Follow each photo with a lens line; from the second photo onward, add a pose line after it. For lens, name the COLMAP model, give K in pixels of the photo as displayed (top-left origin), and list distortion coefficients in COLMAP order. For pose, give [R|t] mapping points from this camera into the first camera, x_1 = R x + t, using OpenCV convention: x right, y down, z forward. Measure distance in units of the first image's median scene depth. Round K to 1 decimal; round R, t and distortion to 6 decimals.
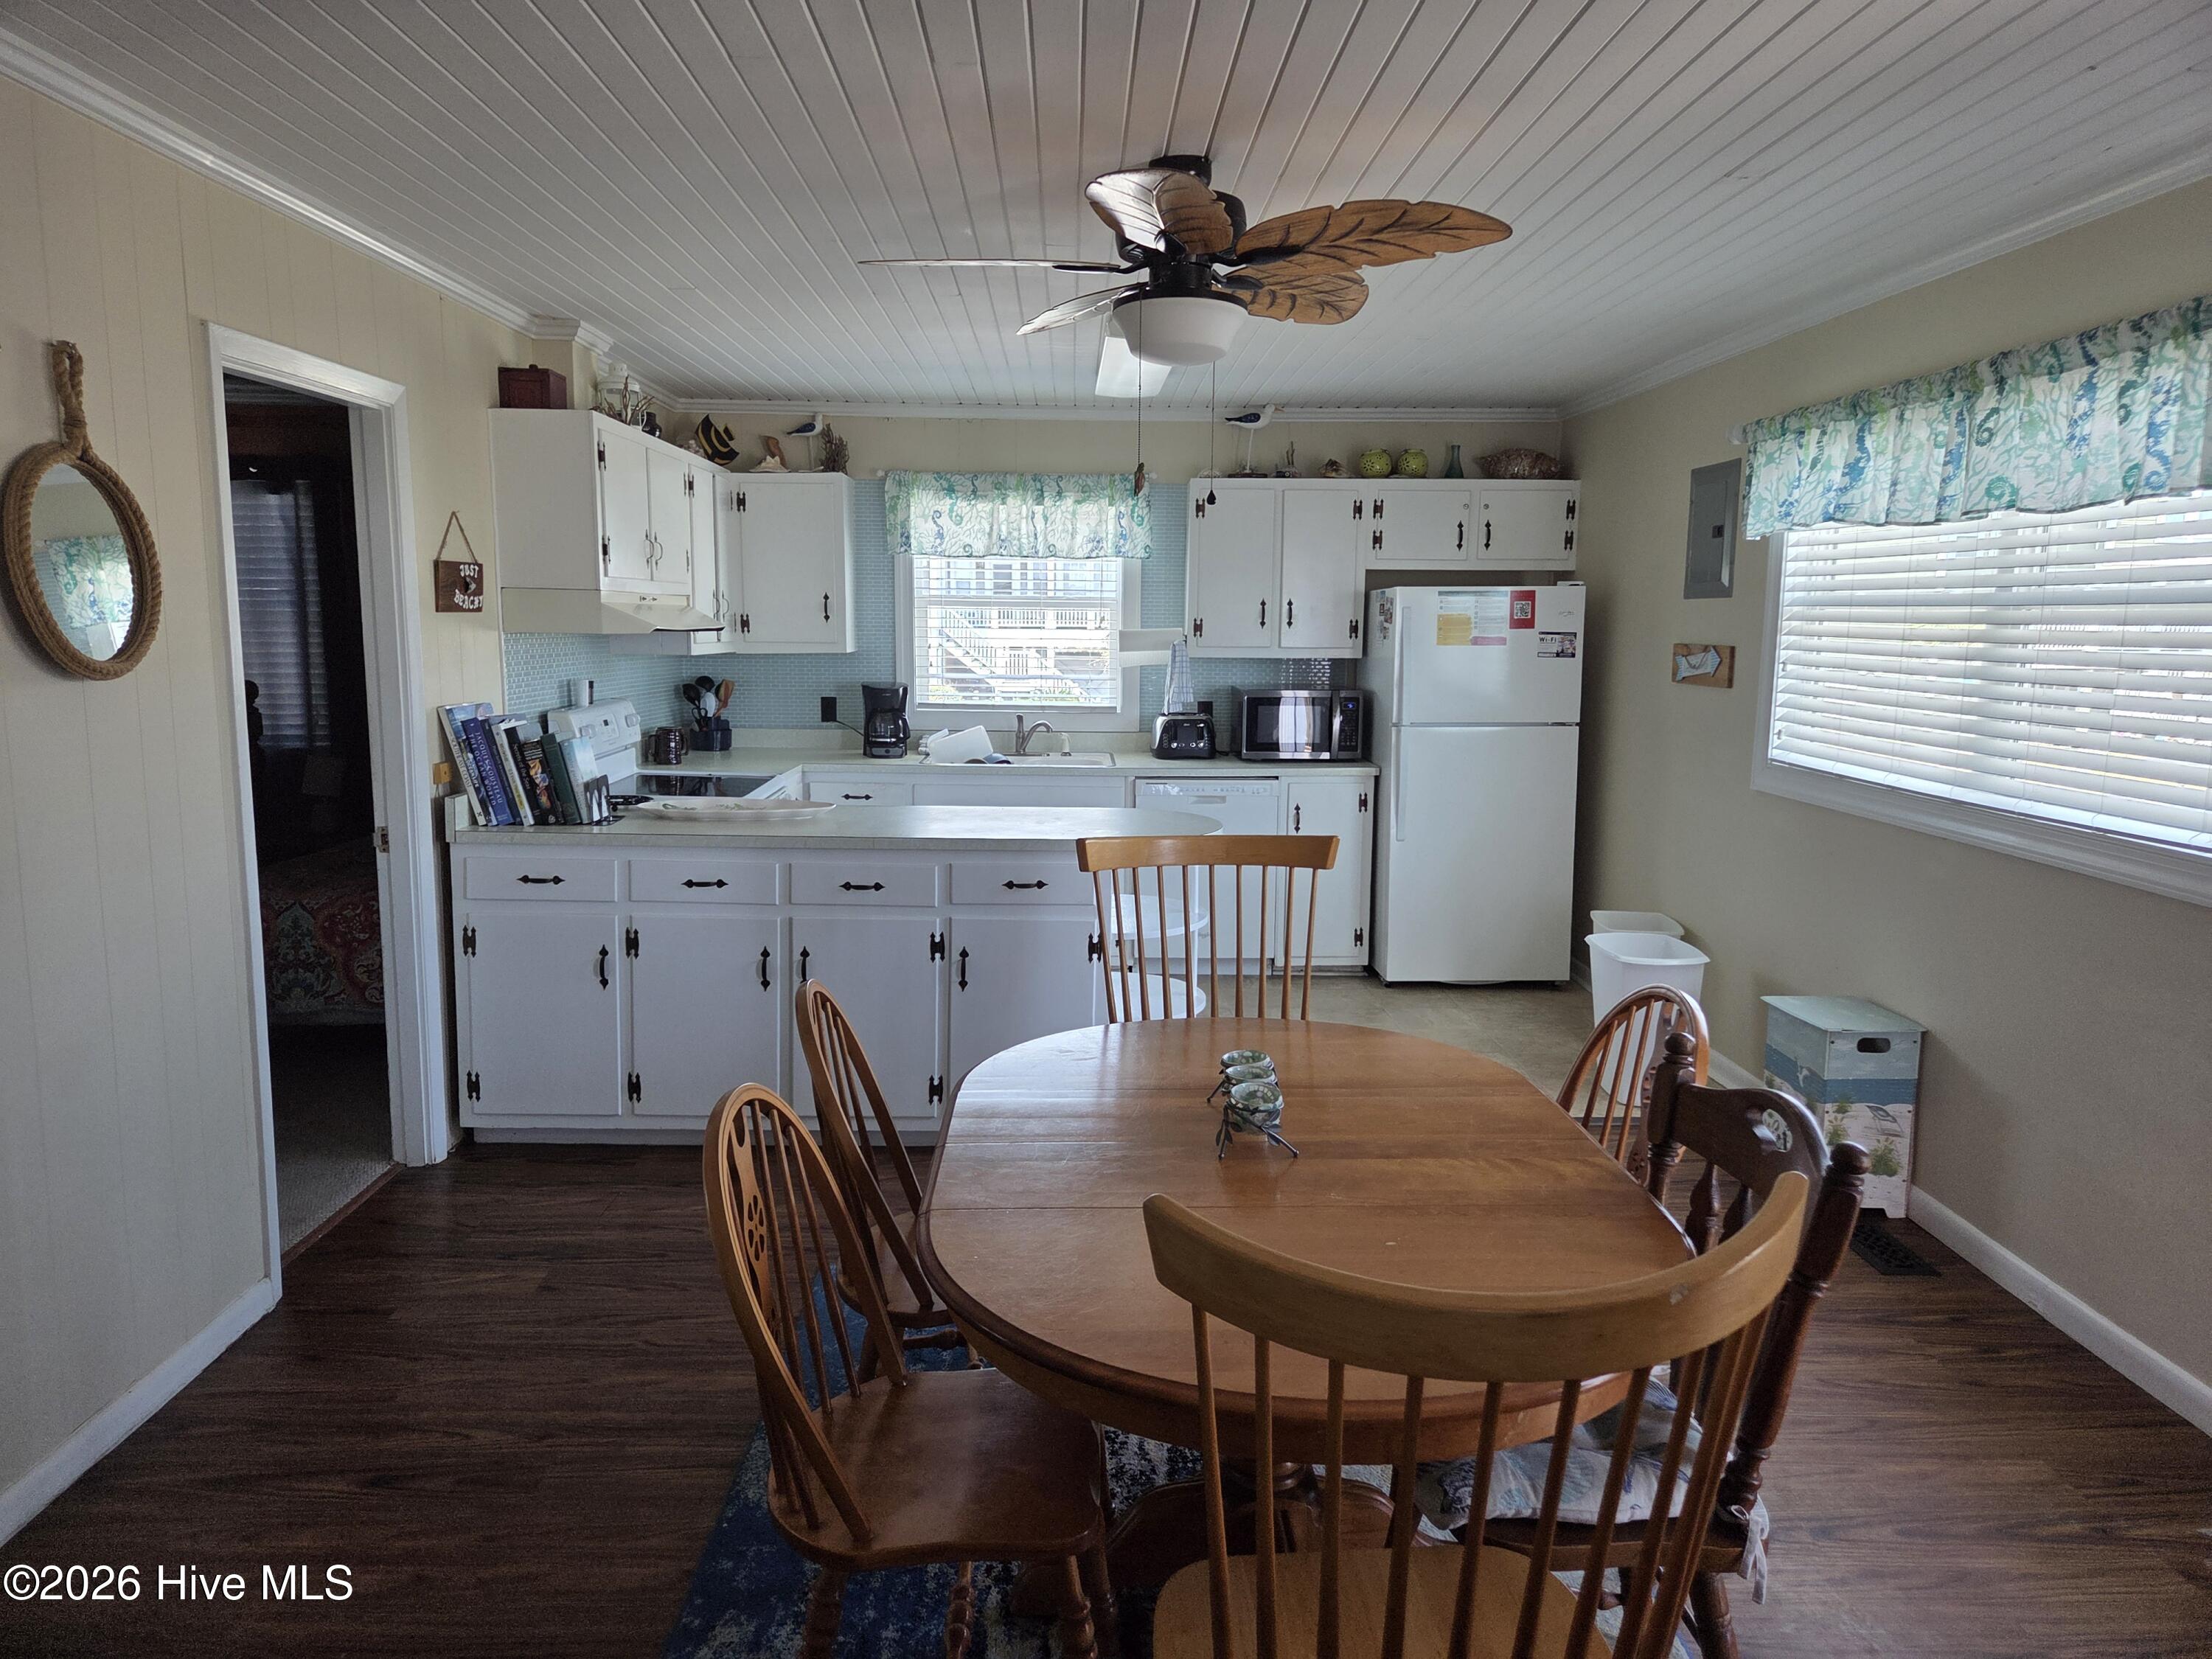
lens RADIAL K [[1486.2, 0, 1111.9], [0, 1486.2, 827.4], [0, 0, 1]] dist [0.012703, -0.004471]
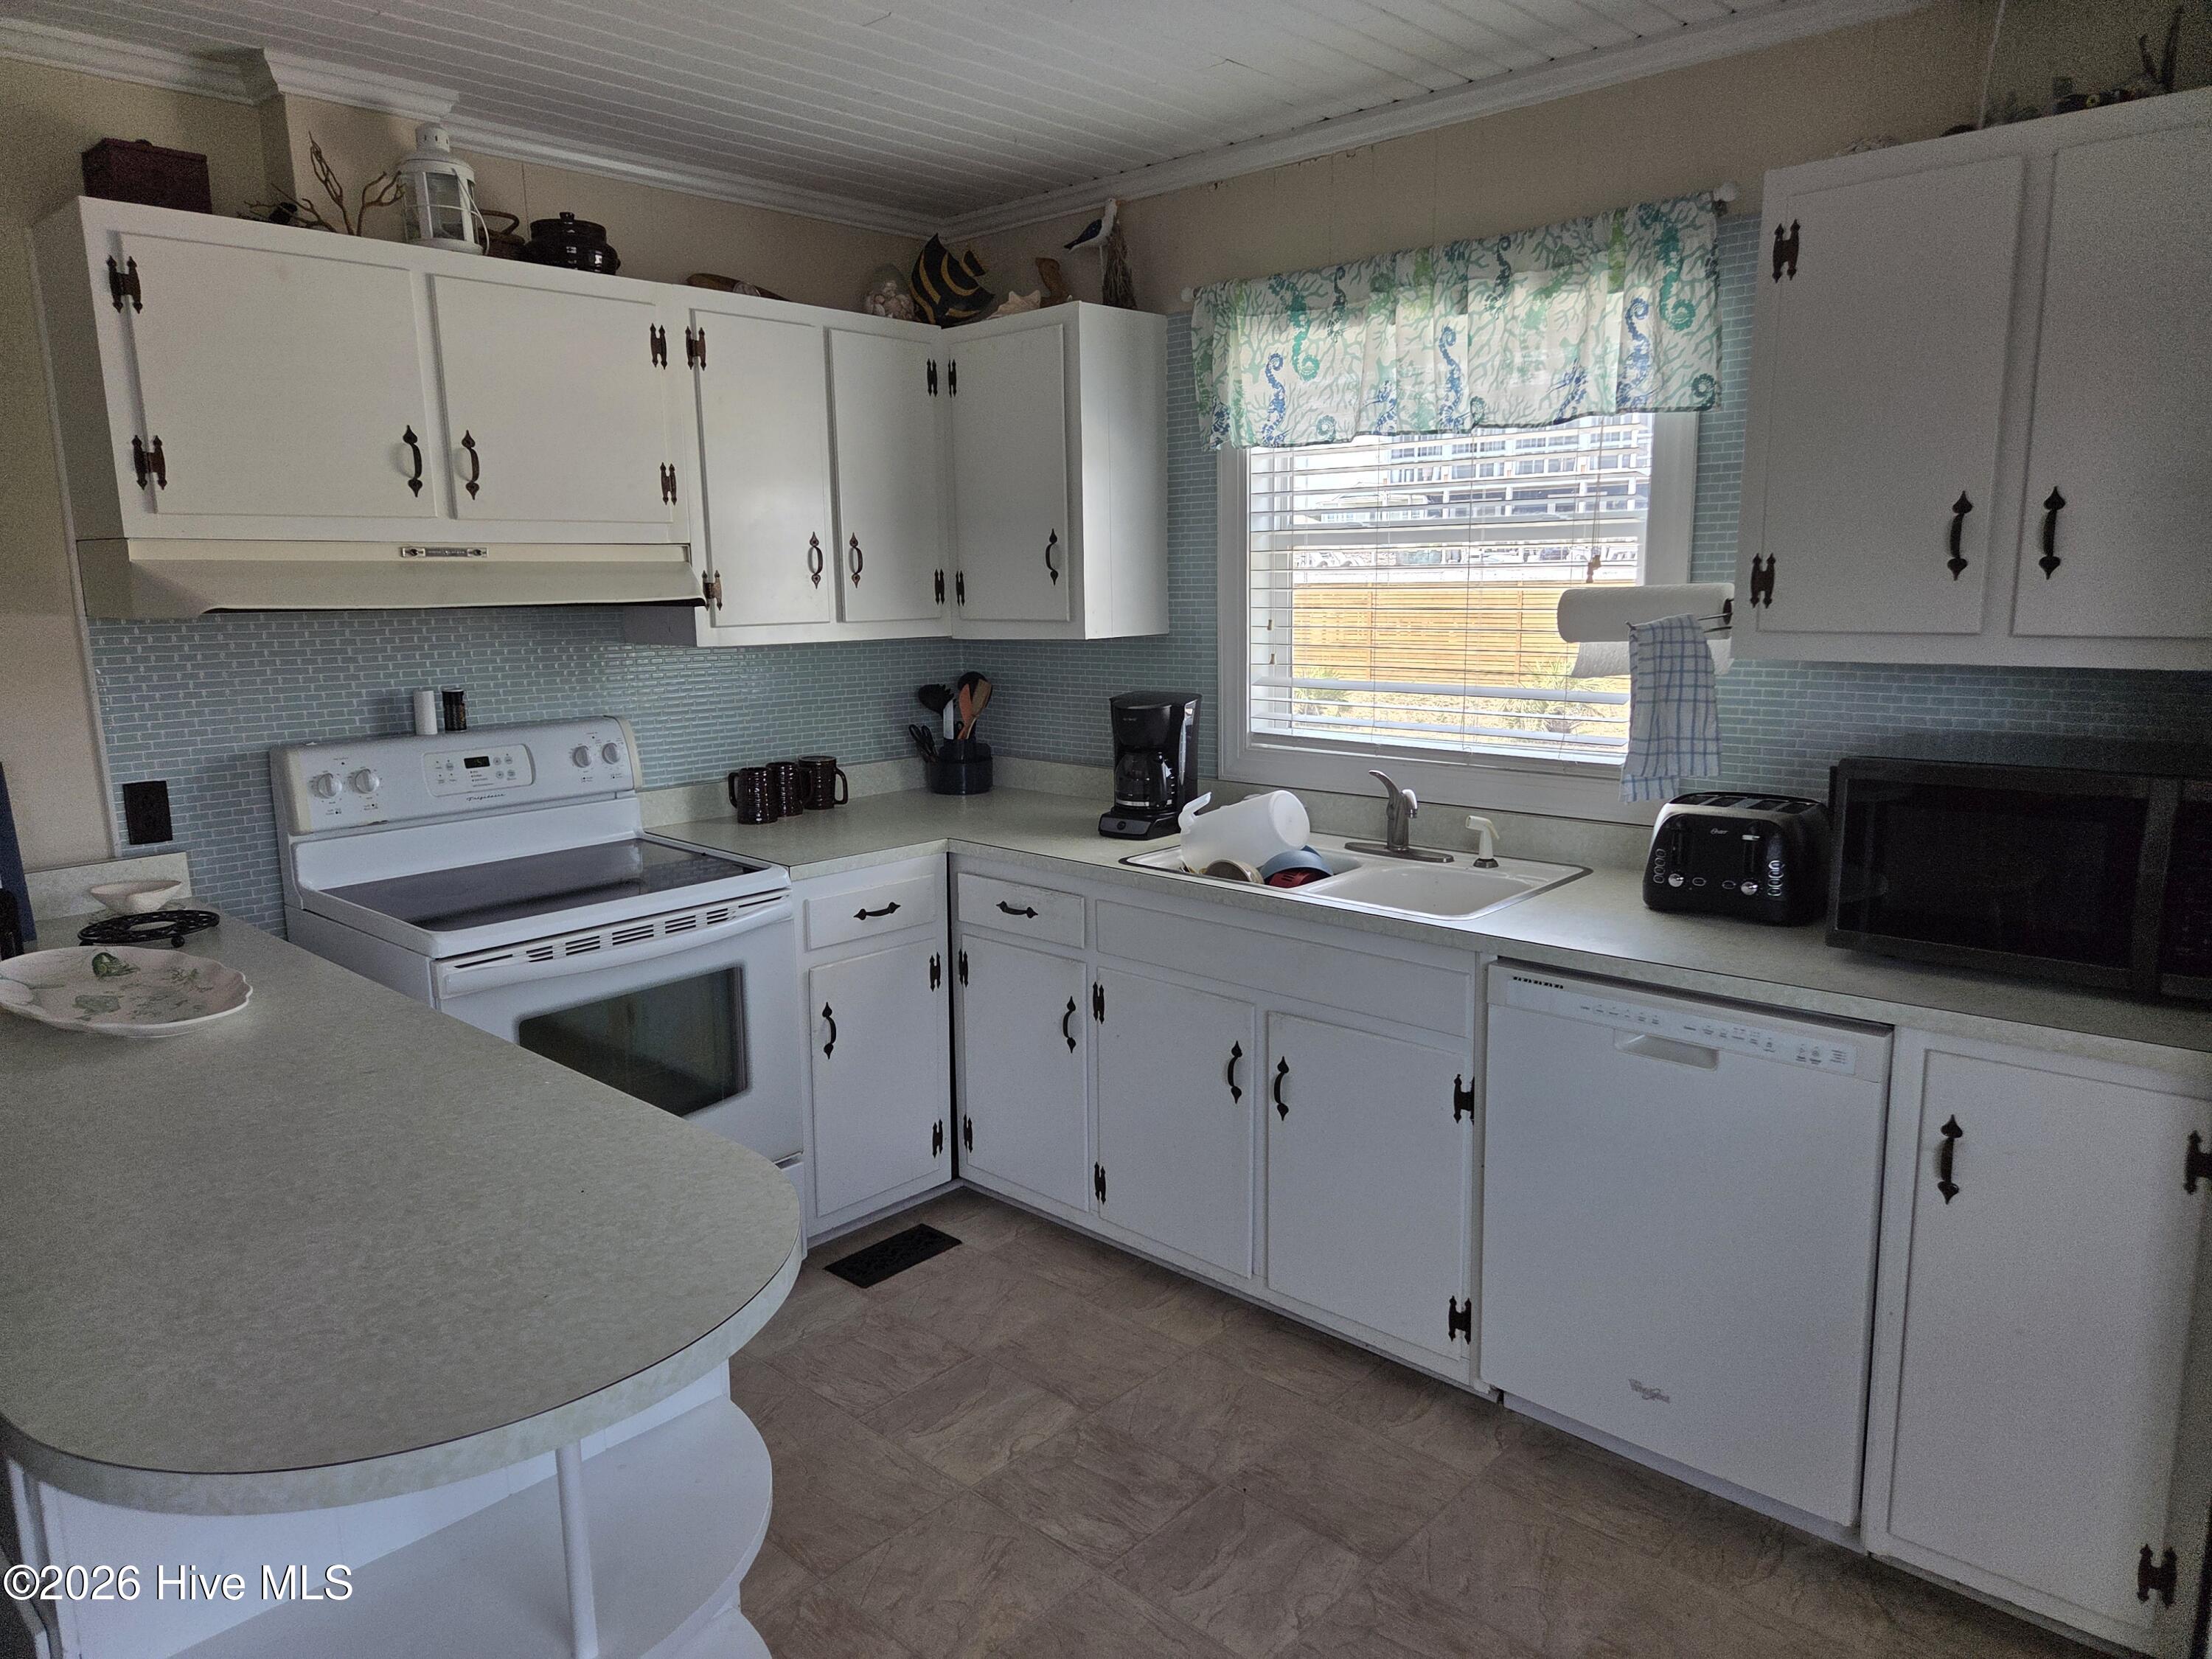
lens RADIAL K [[1486.2, 0, 1101.7], [0, 1486.2, 843.9], [0, 0, 1]] dist [0.012703, -0.004471]
pose [[0.699883, 0.105890, -0.706365, 0.211302], [-0.080007, 0.994348, 0.069787, -0.080031], [0.709763, 0.007671, 0.704399, 0.608614]]
